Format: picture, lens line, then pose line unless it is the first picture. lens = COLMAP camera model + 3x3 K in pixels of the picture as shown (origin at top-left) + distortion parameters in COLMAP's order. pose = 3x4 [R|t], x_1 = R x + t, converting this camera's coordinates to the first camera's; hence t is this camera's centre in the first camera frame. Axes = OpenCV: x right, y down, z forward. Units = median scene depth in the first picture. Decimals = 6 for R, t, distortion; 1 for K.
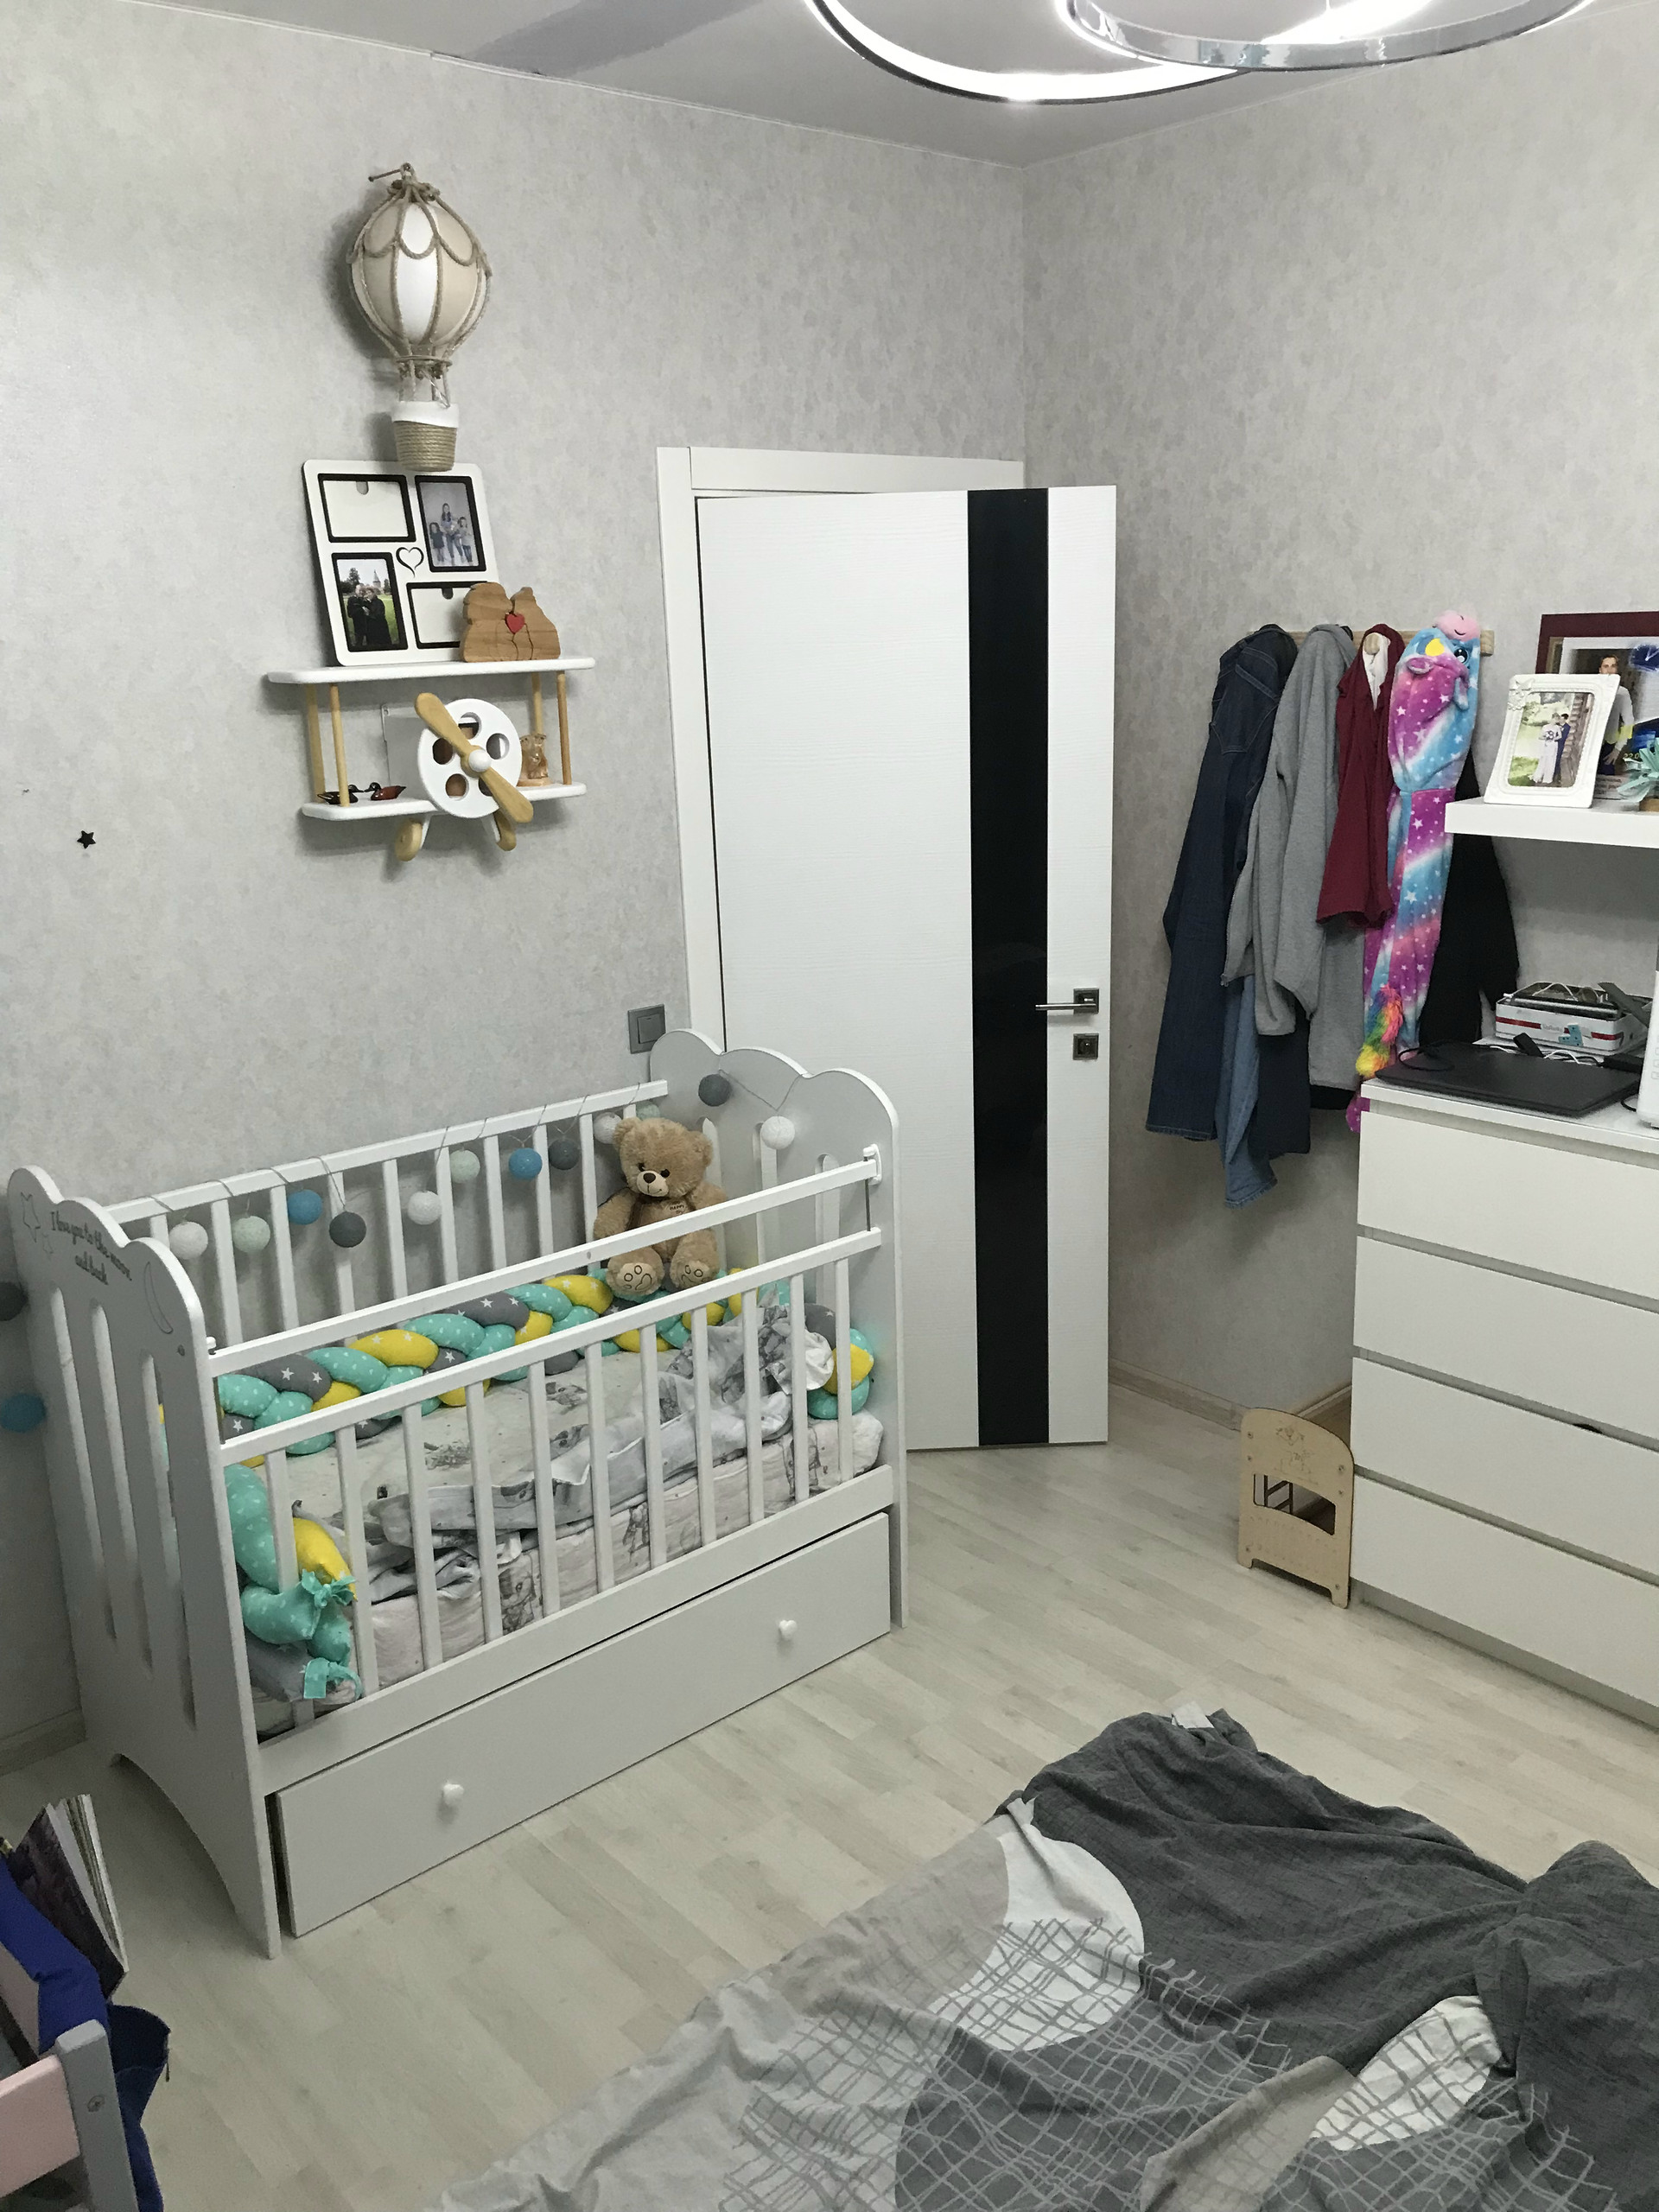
lens RADIAL K [[1811.1, 0, 829.5], [0, 1811.1, 1106.0], [0, 0, 1]] dist [-0.007061, -0.005335]
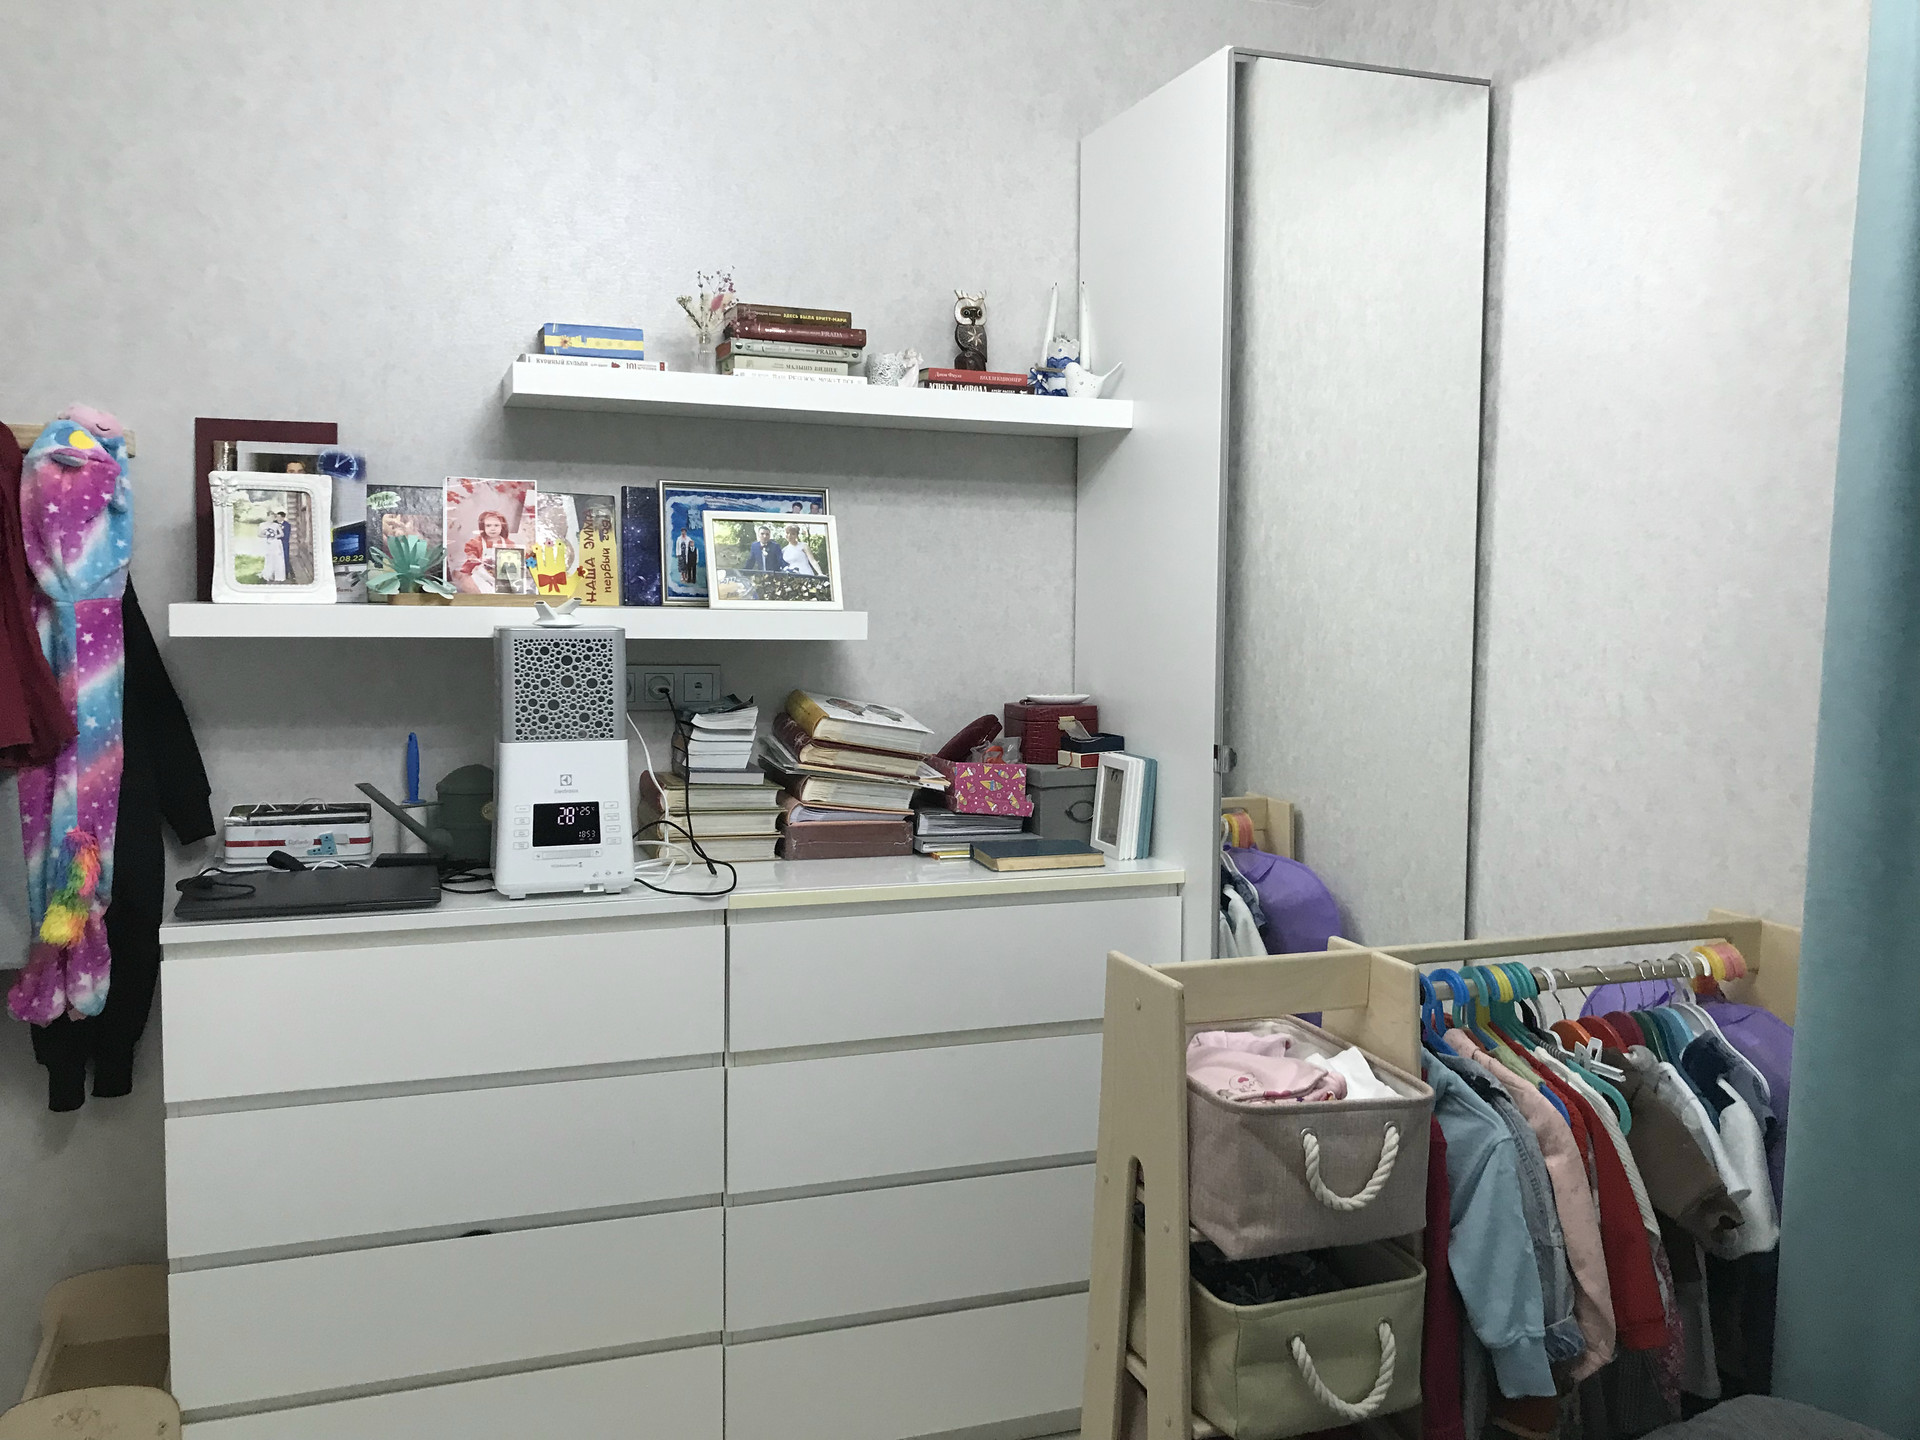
lens RADIAL K [[1572.1, 0, 960.0], [0, 1572.1, 720.0], [0, 0, 1]] dist [-0.007061, -0.005335]
pose [[0.352062, -0.030061, 0.935494, -0.251976], [0.221101, 0.973868, -0.051915, 0.013773], [-0.909487, 0.225115, 0.349509, 0.411189]]
